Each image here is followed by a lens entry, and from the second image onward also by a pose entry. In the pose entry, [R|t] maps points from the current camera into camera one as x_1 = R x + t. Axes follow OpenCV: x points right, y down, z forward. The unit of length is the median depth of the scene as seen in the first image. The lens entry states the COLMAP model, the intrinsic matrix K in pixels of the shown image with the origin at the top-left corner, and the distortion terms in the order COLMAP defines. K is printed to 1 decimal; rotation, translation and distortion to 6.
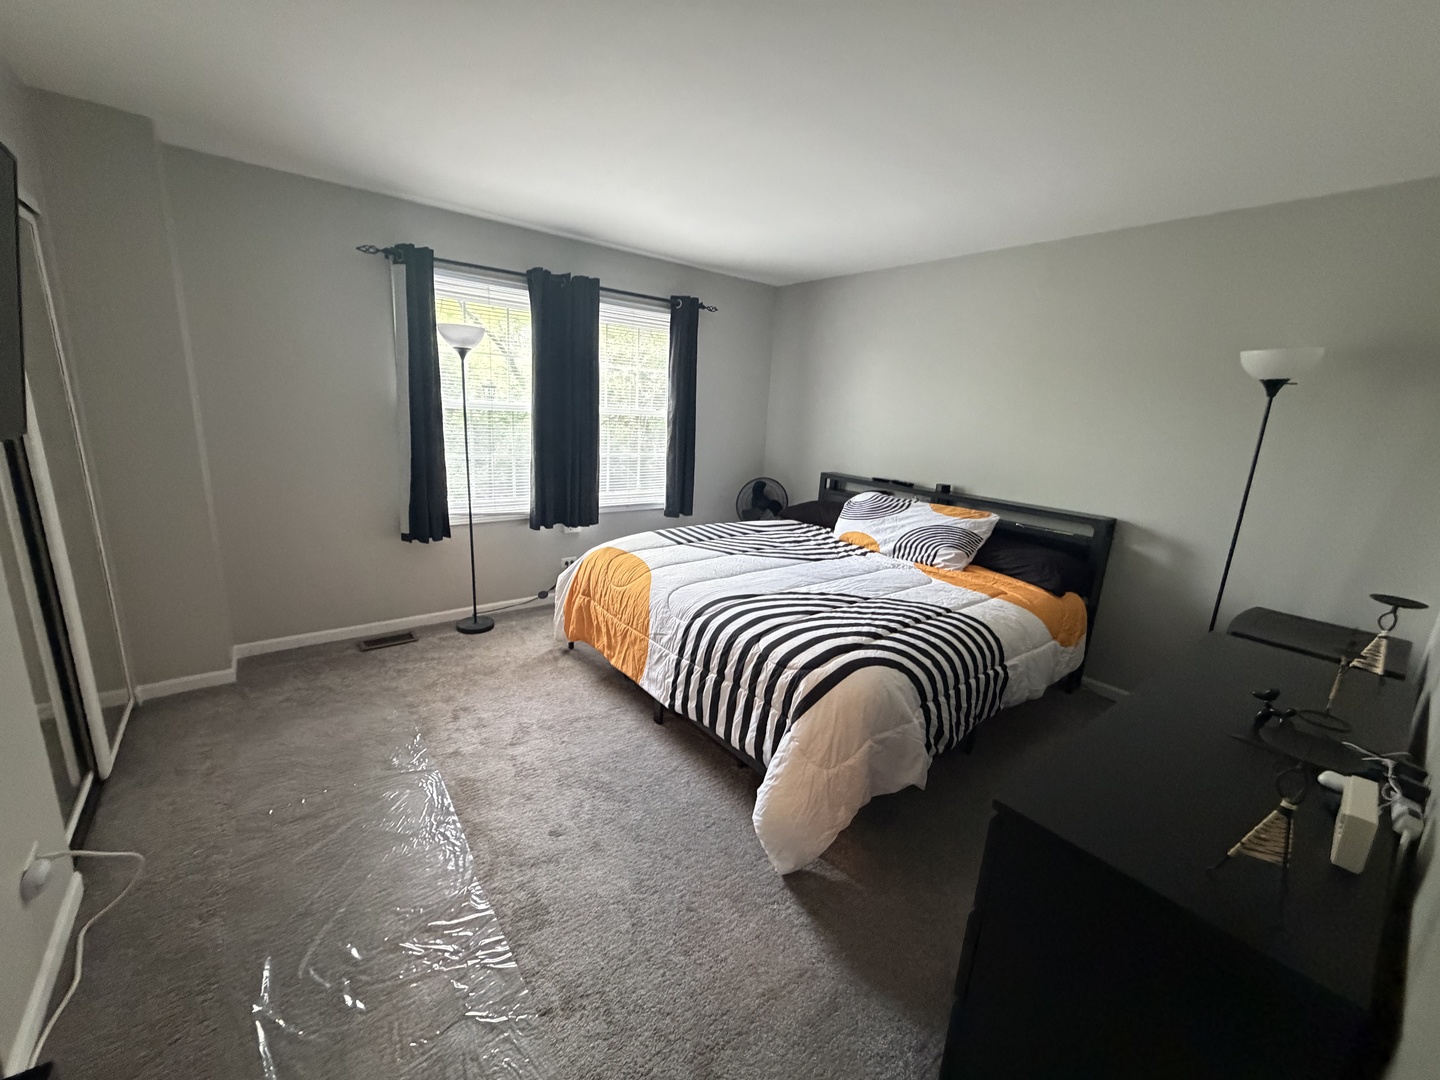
lens RADIAL K [[574.3, 0, 715.5], [0, 574.3, 539.2], [0, 0, 1]] dist [-0.002226, 0.000176]
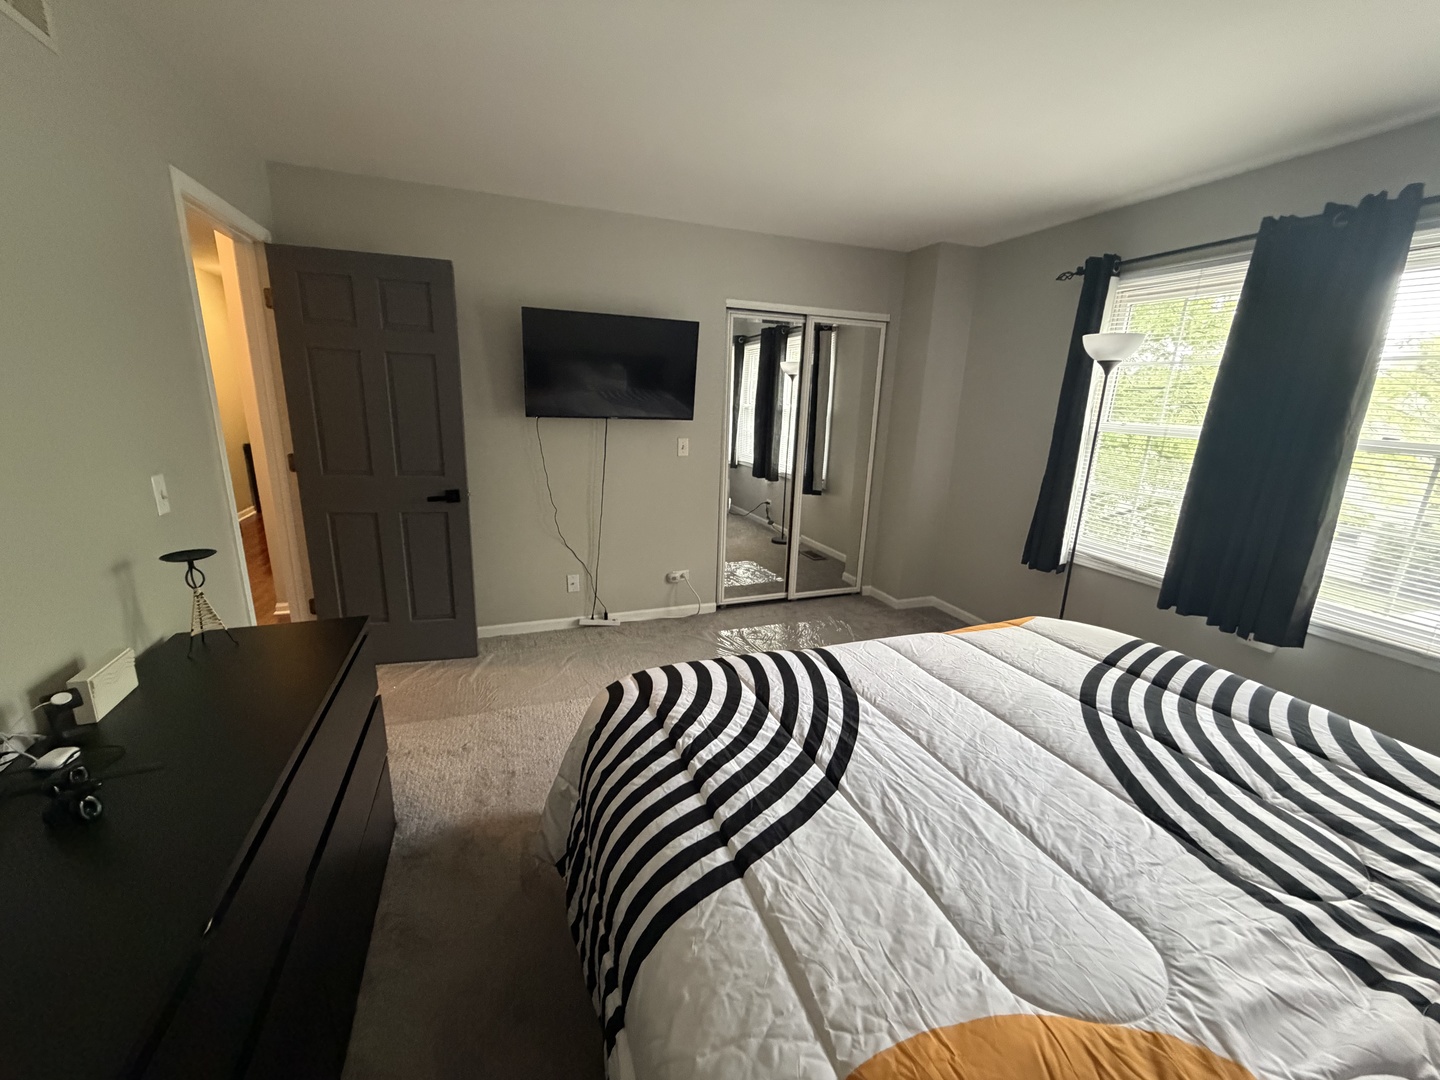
lens RADIAL K [[574.3, 0, 715.5], [0, 574.3, 539.2], [0, 0, 1]] dist [-0.002226, 0.000176]
pose [[-0.303687, 0.169320, -0.937606, 0.635224], [-0.267934, 0.929193, 0.254584, -0.164152], [0.914323, 0.328530, -0.236817, 0.833532]]
